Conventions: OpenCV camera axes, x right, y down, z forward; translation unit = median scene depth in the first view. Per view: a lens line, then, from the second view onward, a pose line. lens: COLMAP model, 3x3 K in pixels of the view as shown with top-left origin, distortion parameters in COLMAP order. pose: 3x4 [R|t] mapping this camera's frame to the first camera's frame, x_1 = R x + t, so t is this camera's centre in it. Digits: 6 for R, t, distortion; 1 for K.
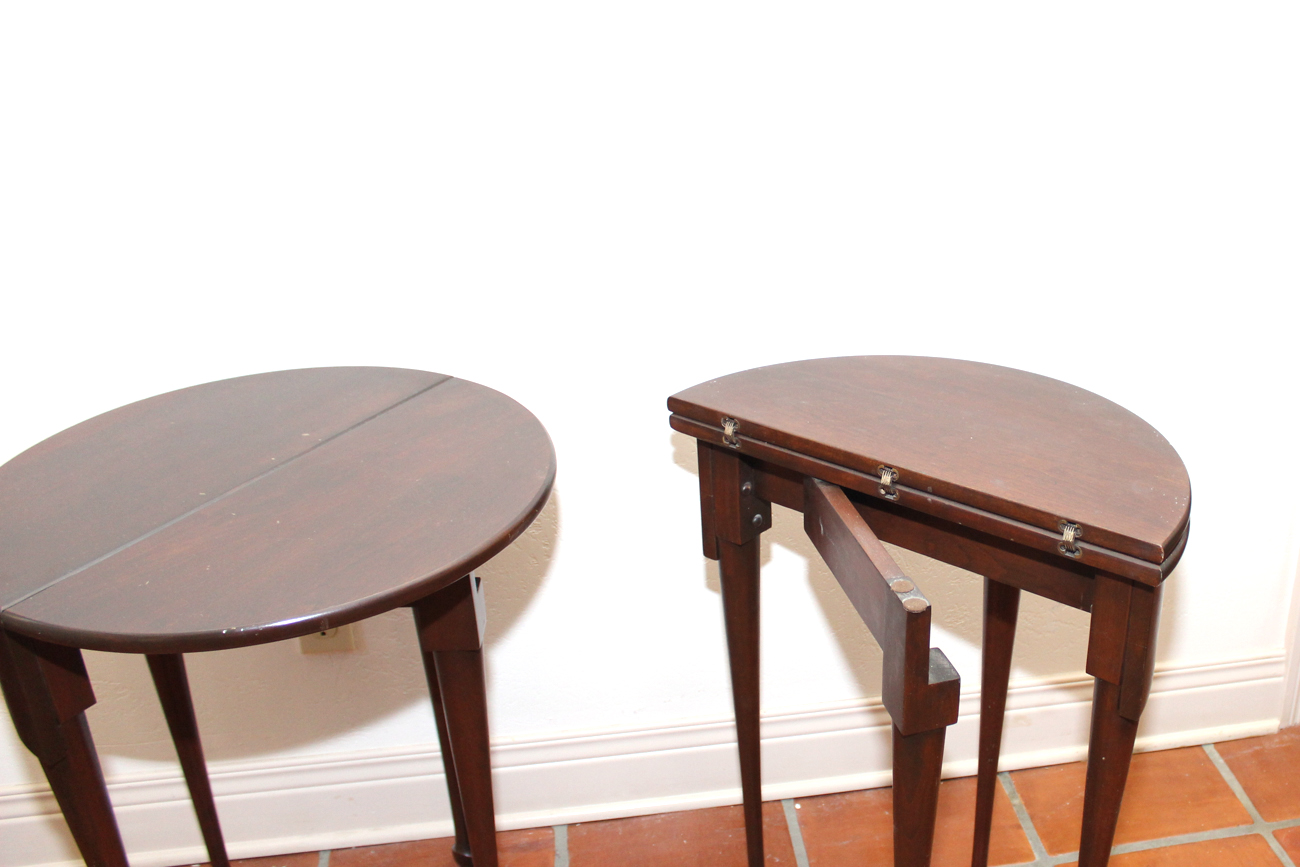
lens RADIAL K [[1255.7, 0, 650.0], [0, 1255.7, 433.5], [0, 0, 1]] dist [-0.097345, 0.038339]
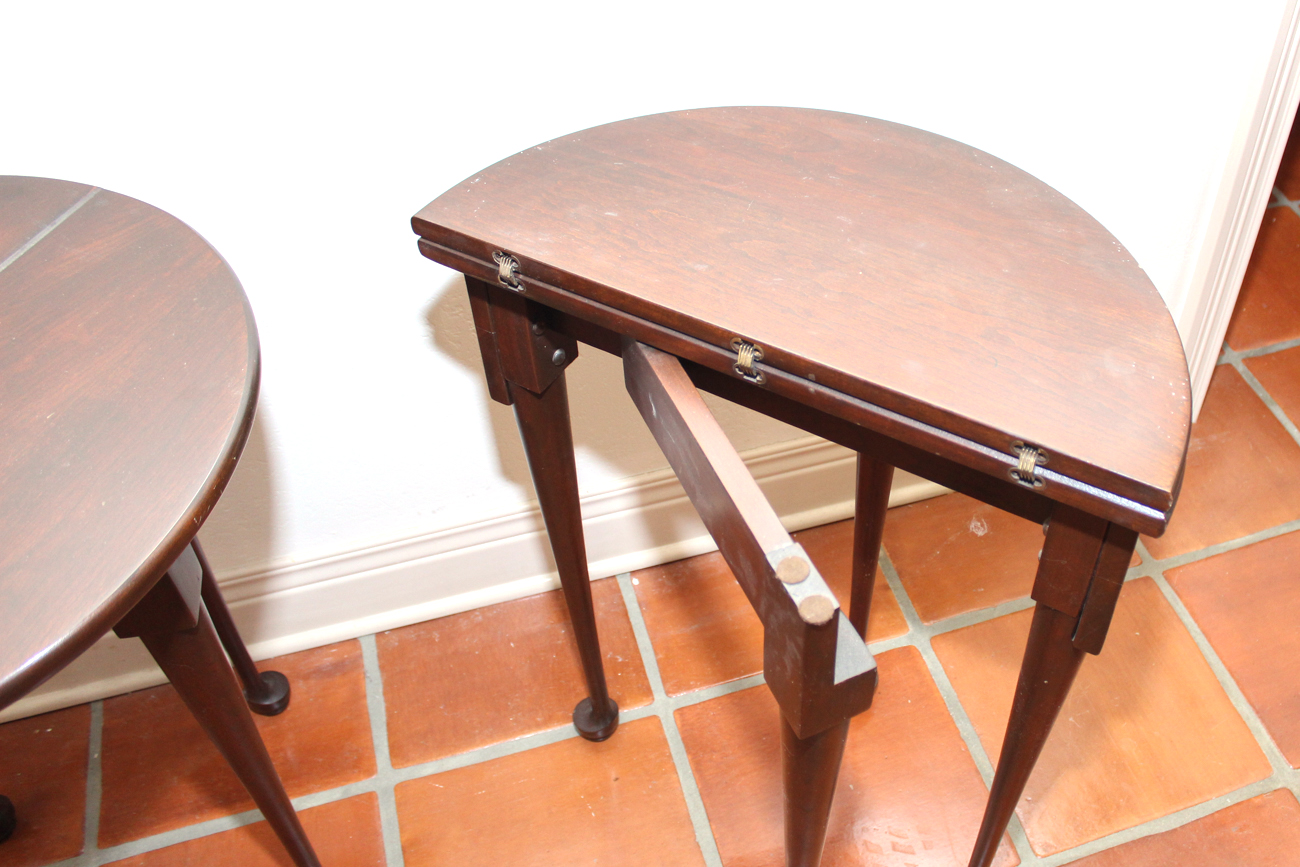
lens RADIAL K [[1255.7, 0, 650.0], [0, 1255.7, 433.5], [0, 0, 1]] dist [-0.097345, 0.038339]
pose [[0.981845, -0.132935, 0.135306, 0.035936], [0.081772, 0.940281, 0.330432, -0.137330], [-0.171152, -0.313369, 0.934081, 0.319925]]
